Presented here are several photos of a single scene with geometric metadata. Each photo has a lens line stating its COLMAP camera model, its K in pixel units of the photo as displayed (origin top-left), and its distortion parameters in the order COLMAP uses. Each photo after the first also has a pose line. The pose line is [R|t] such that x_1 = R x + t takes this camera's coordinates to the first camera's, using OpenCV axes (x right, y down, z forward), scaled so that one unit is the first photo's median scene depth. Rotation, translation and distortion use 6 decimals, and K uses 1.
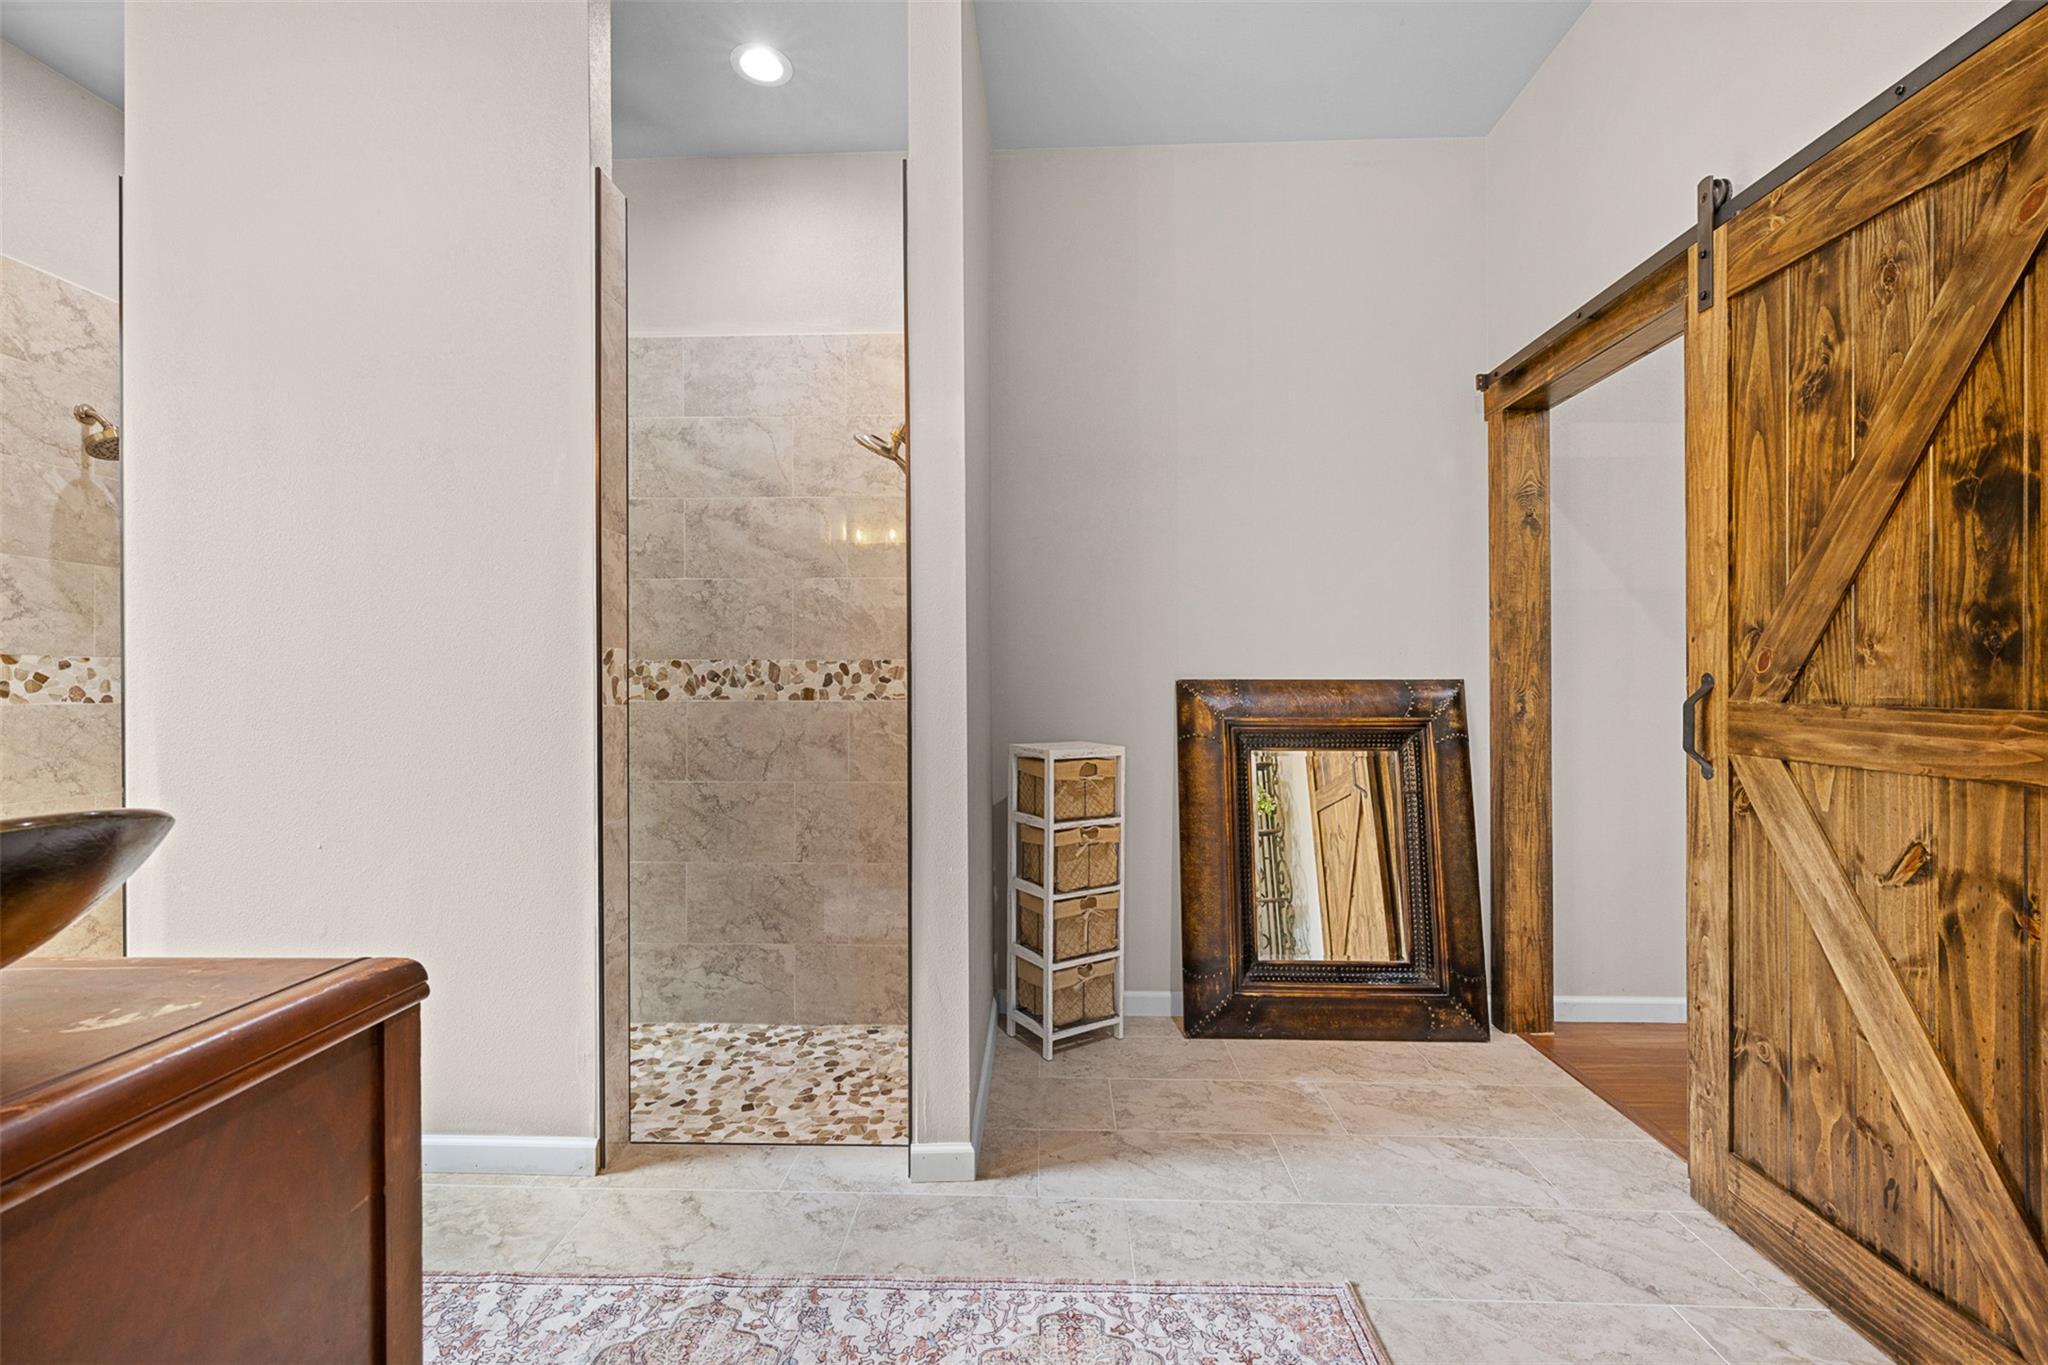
lens RADIAL K [[870.2, 0, 1013.1], [0, 870.2, 685.6], [0, 0, 1]] dist [0.000378, 0.000139]
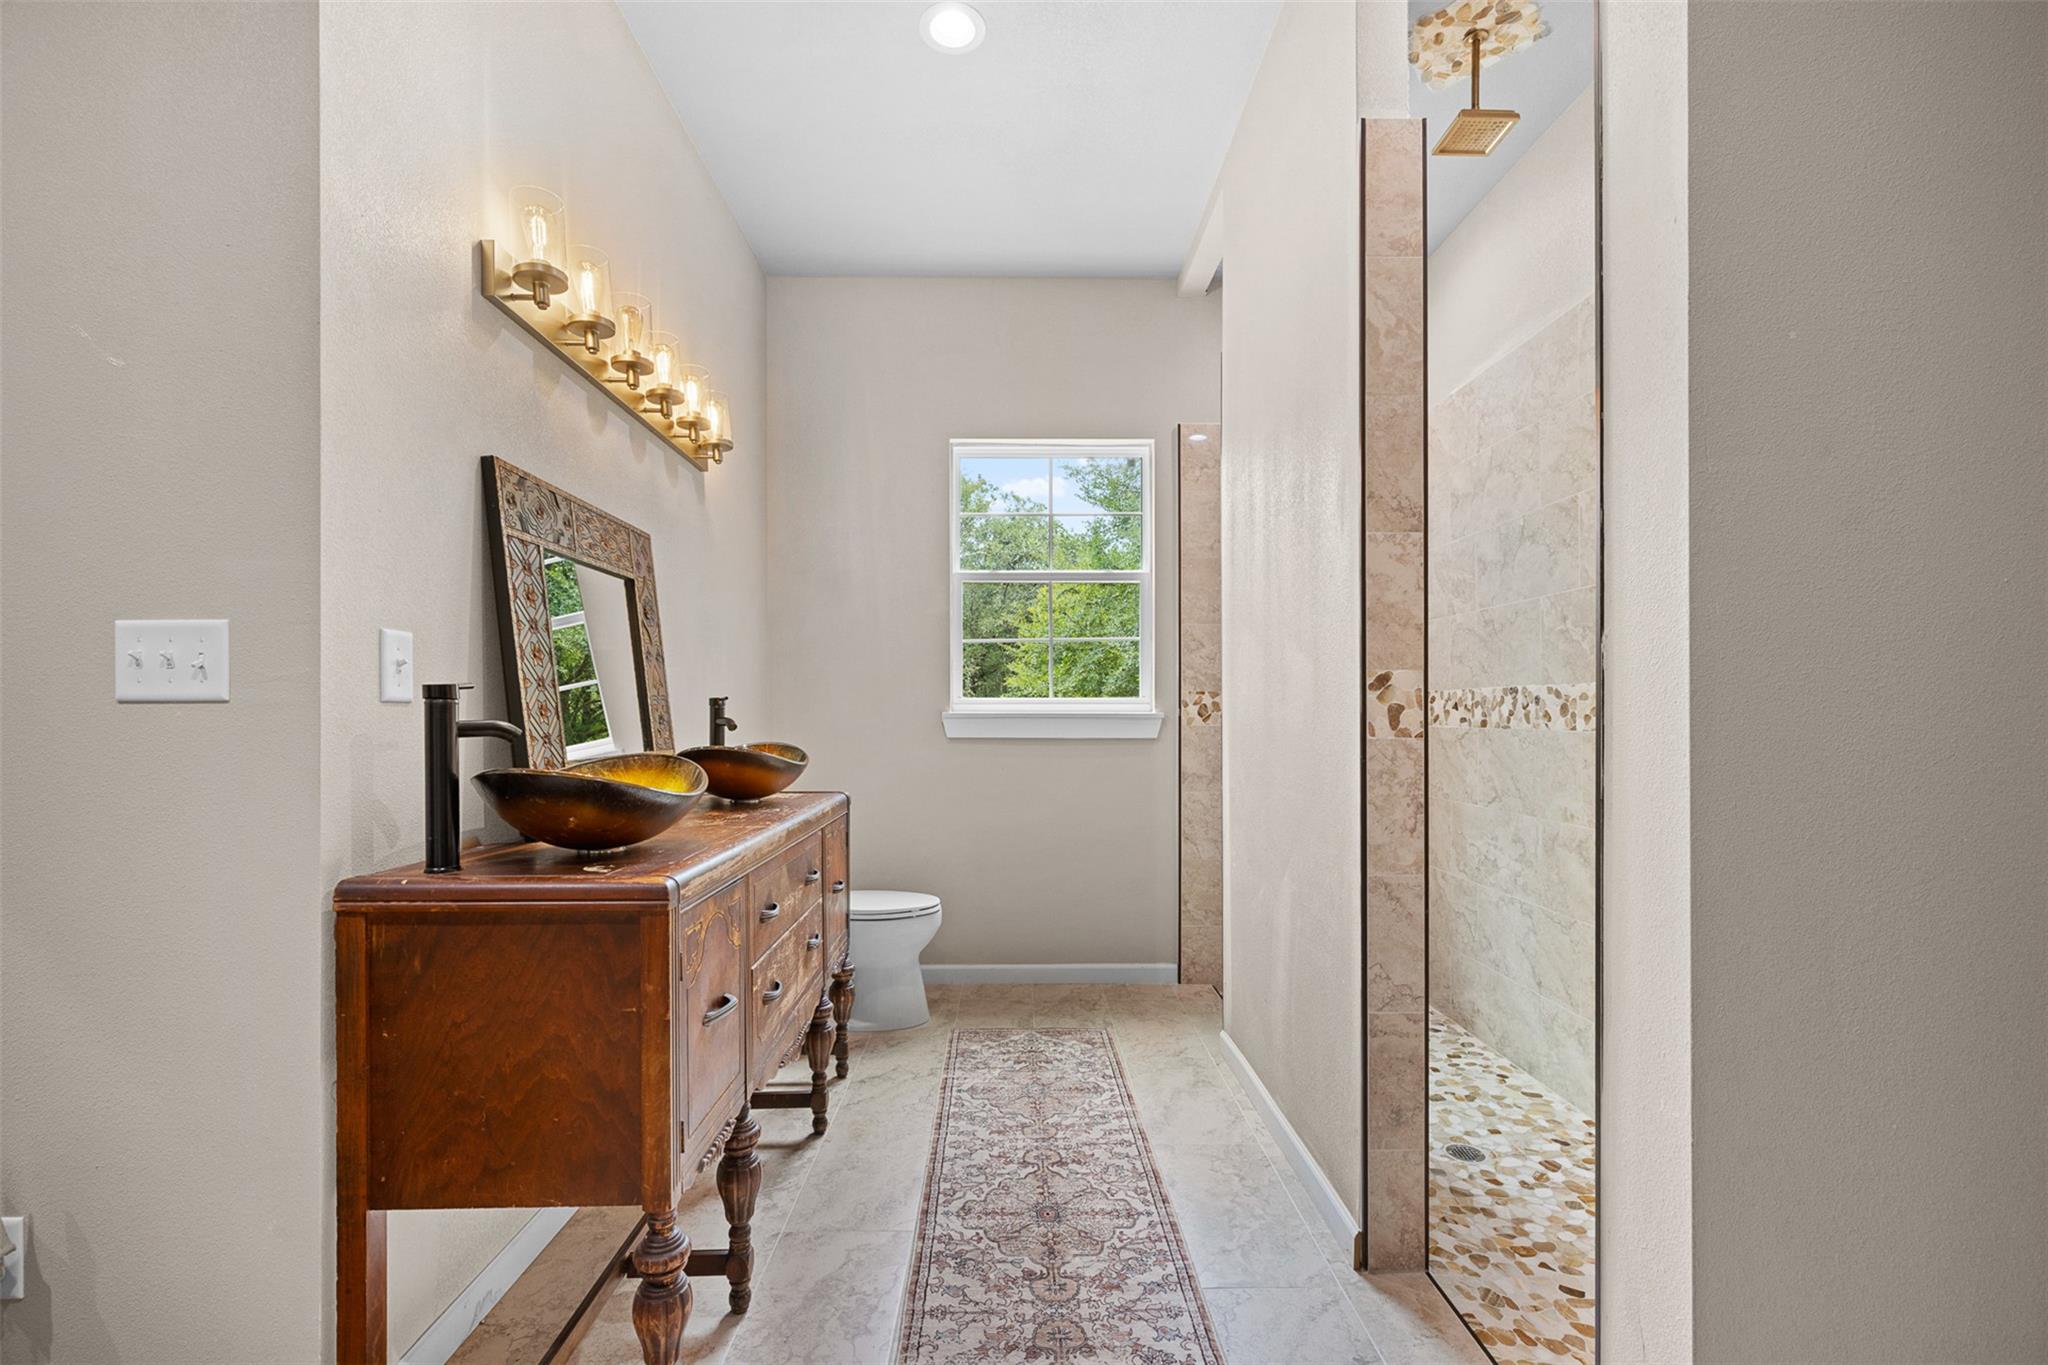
lens RADIAL K [[869.7, 0, 1018.6], [0, 869.7, 710.3], [0, 0, 1]] dist [-0.000448, -0.000028]
pose [[0.051518, -0.001370, -0.998671, 0.267413], [0.000816, 0.999999, -0.001330, -0.002545], [0.998672, -0.000746, 0.051519, 0.426705]]
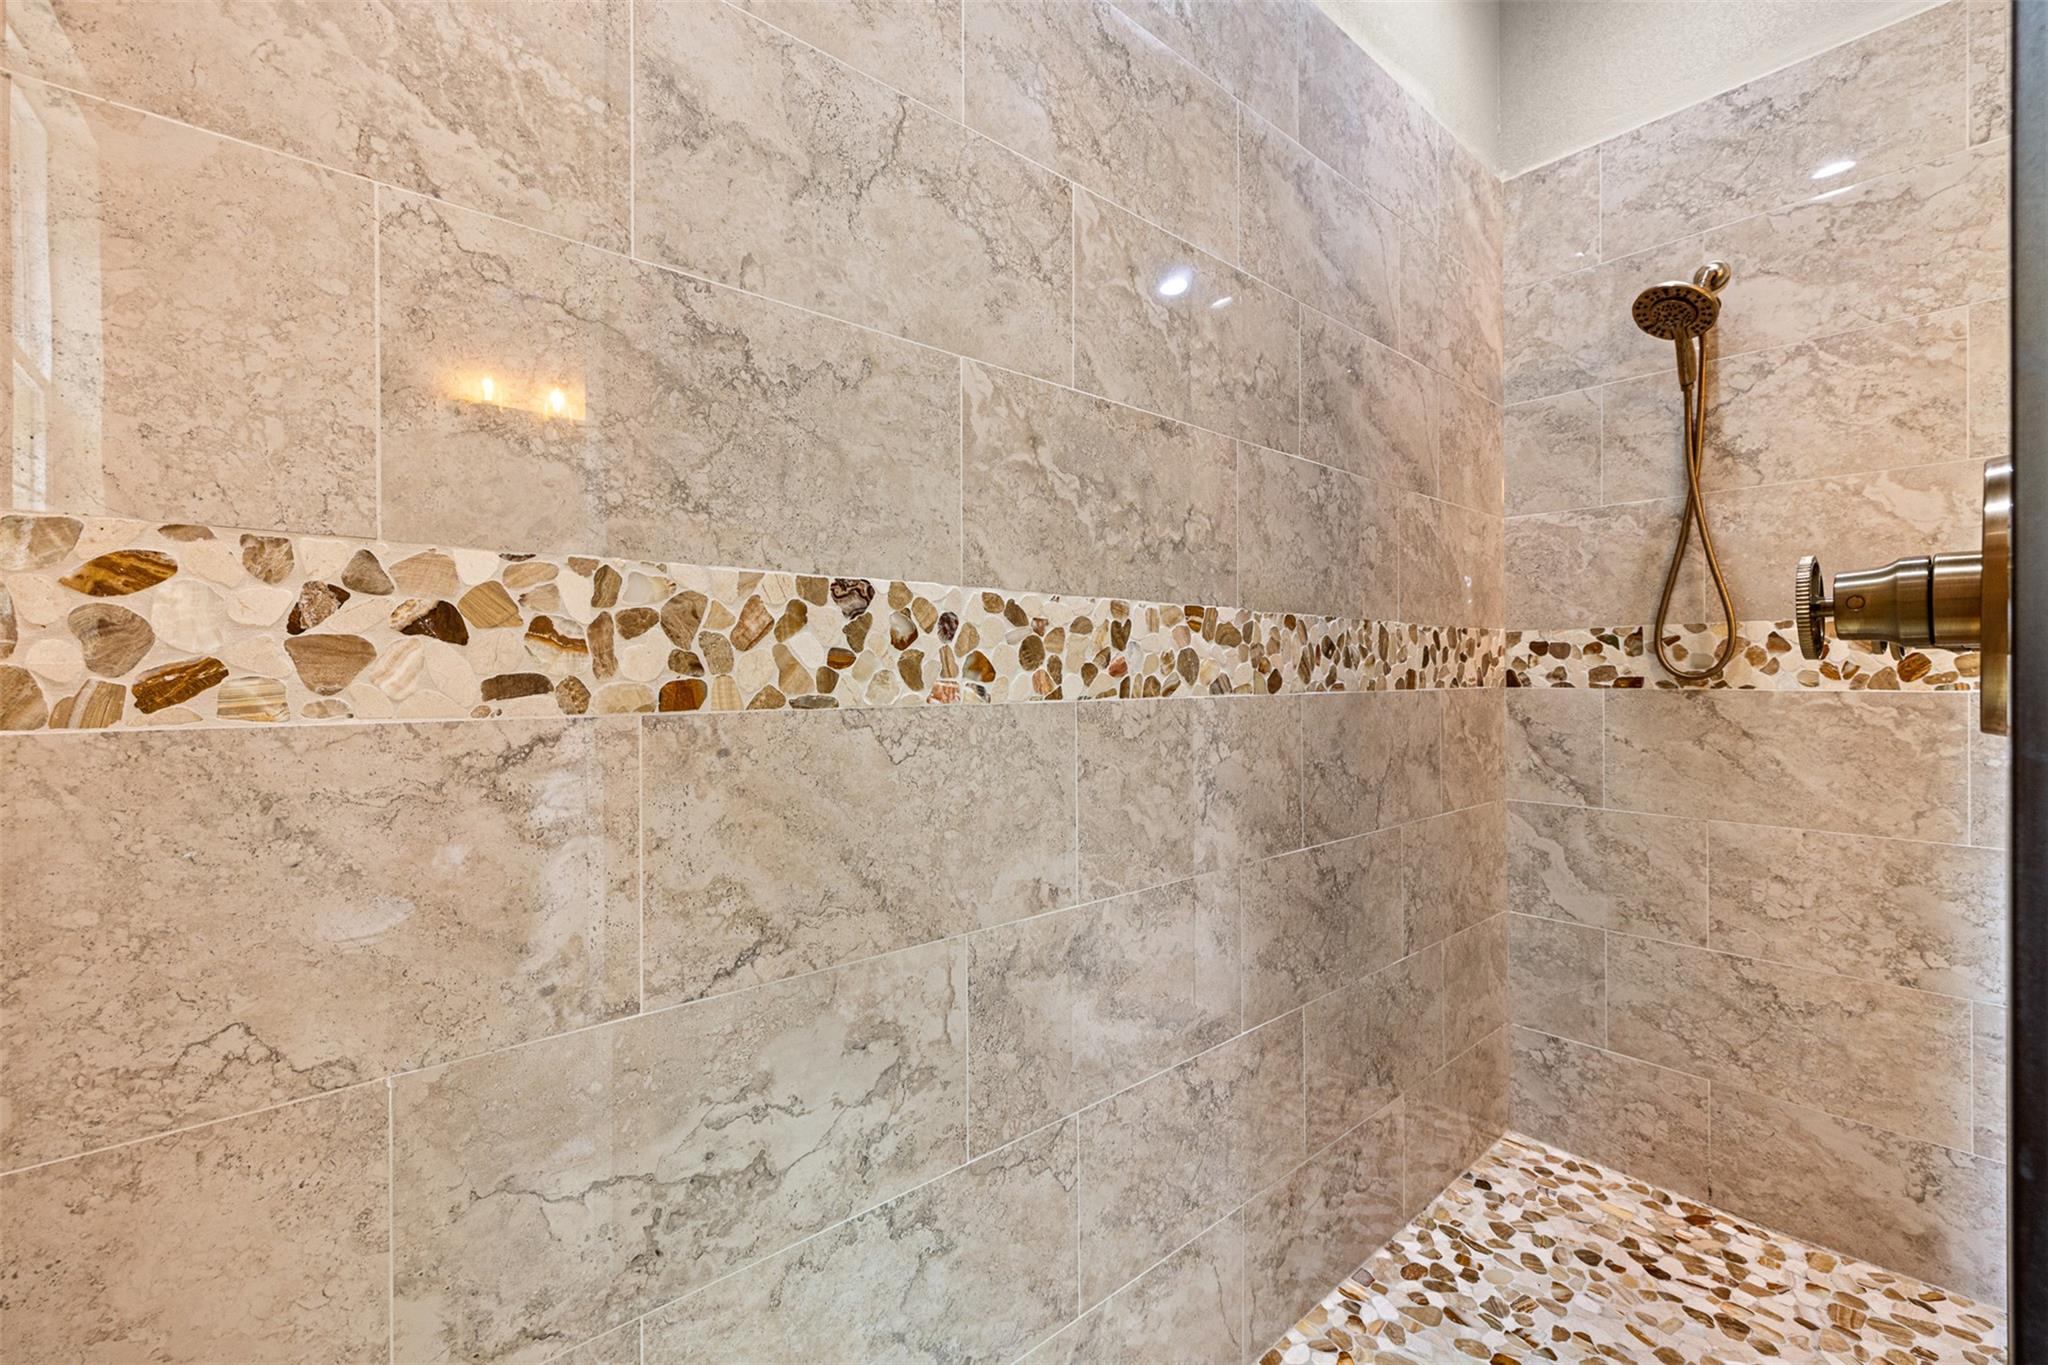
lens RADIAL K [[867.0, 0, 1022.3], [0, 867.0, 675.2], [0, 0, 1]] dist [0.000813, 0.000749]
pose [[0.726645, -0.001923, 0.687010, -0.878515], [0.003361, 0.999994, -0.000756, 0.006675], [-0.687005, 0.002859, 0.726648, 0.762822]]
